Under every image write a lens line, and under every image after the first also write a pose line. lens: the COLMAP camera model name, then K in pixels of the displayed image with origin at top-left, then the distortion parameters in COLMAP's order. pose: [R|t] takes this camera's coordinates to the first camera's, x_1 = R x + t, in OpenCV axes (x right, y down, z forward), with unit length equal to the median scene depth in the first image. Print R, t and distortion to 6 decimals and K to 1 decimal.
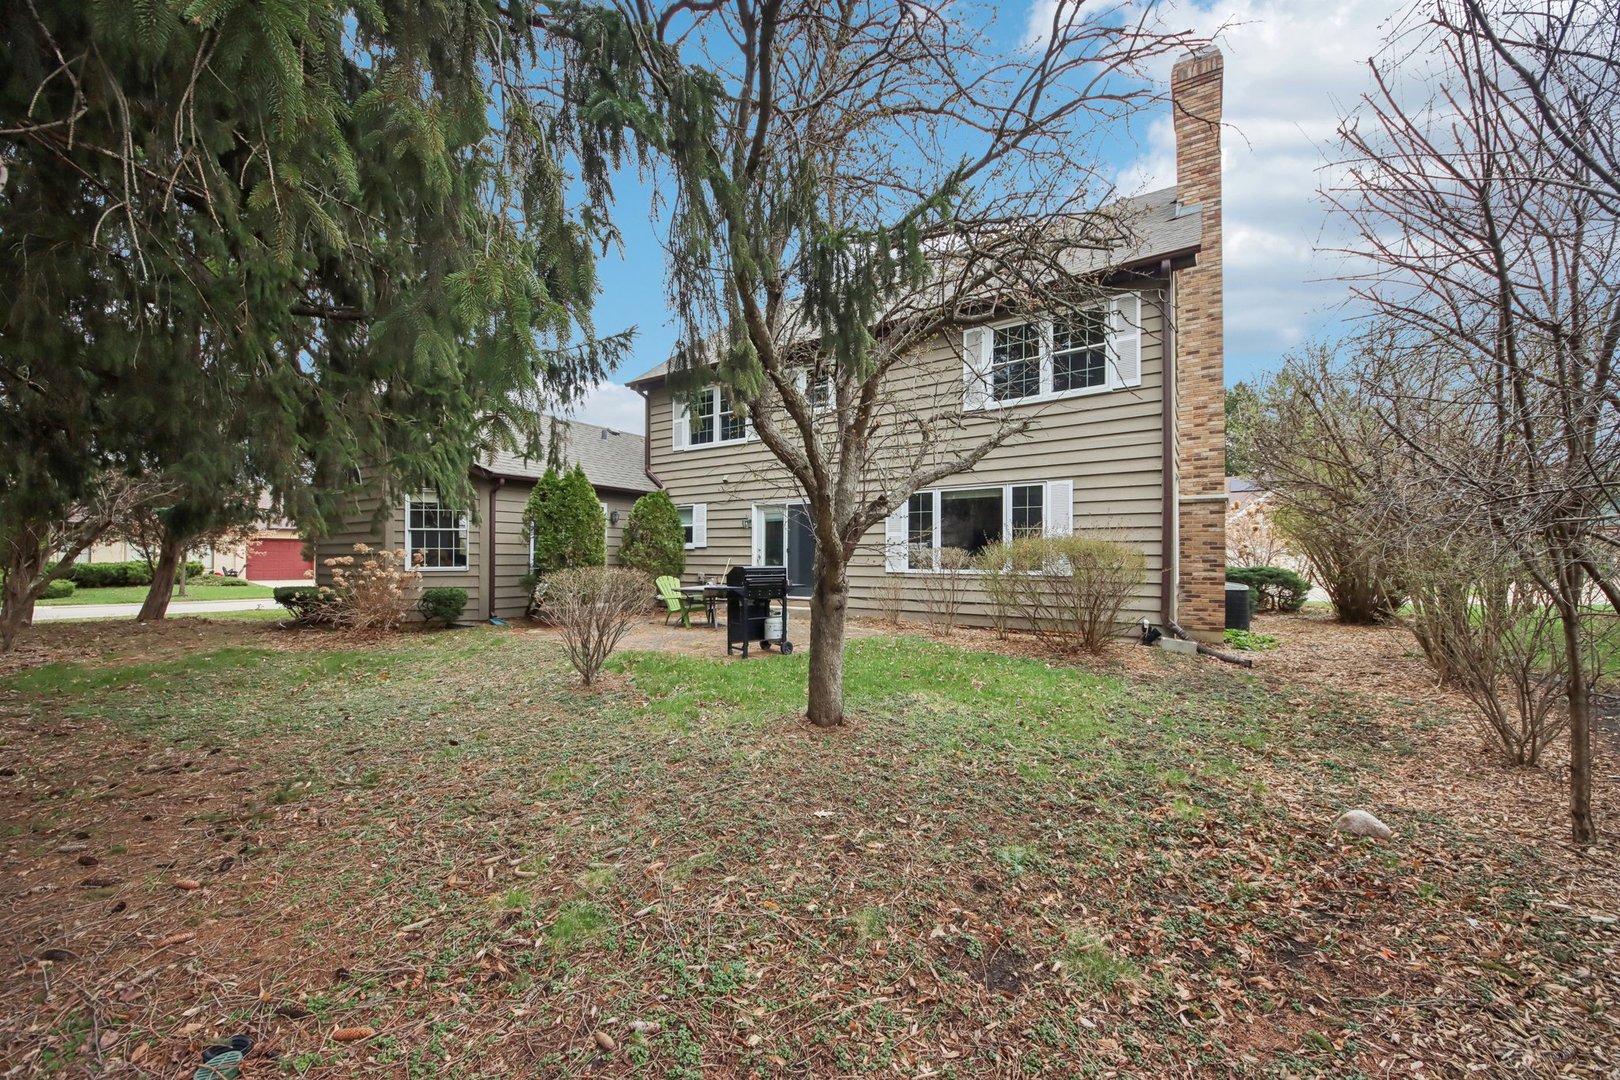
lens RADIAL K [[568.1, 0, 810.0], [0, 568.1, 540.0], [0, 0, 1]] dist [0.014219, -0.000078]
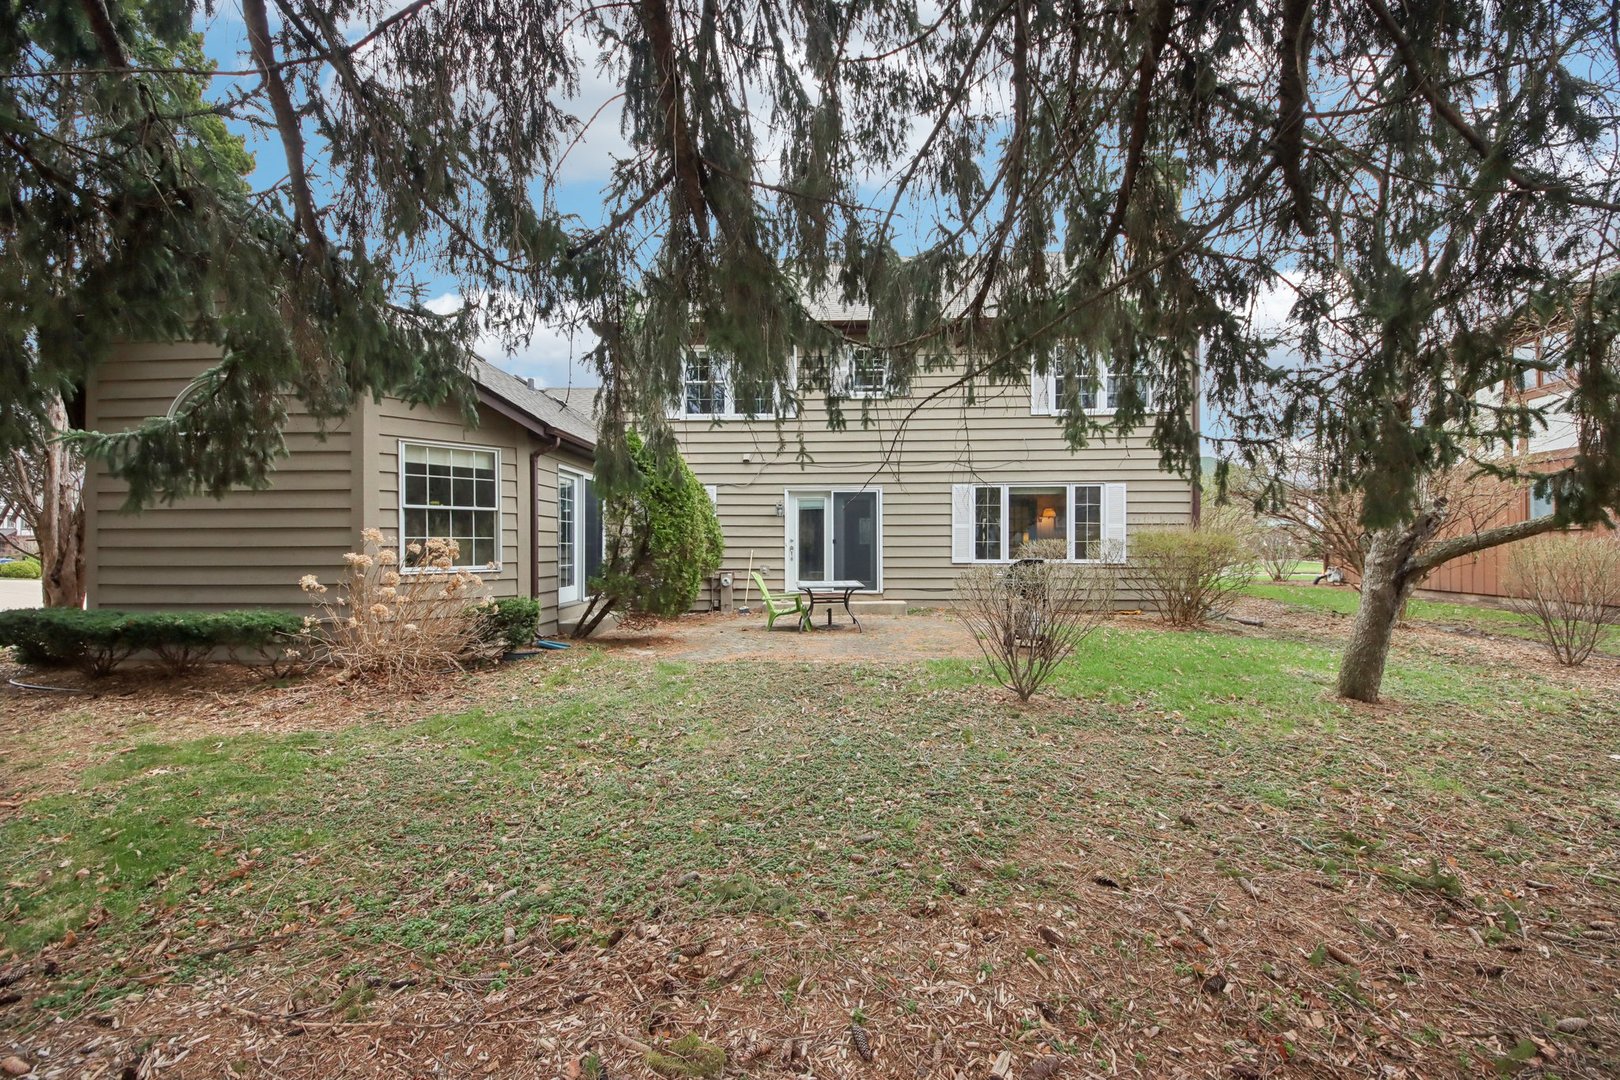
lens RADIAL K [[568.1, 0, 810.0], [0, 568.1, 540.0], [0, 0, 1]] dist [0.014219, -0.000078]
pose [[0.872501, 0.002893, 0.488604, -0.614833], [-0.011591, 0.999824, 0.014778, 0.003836], [-0.488475, -0.018557, 0.872380, 0.240801]]
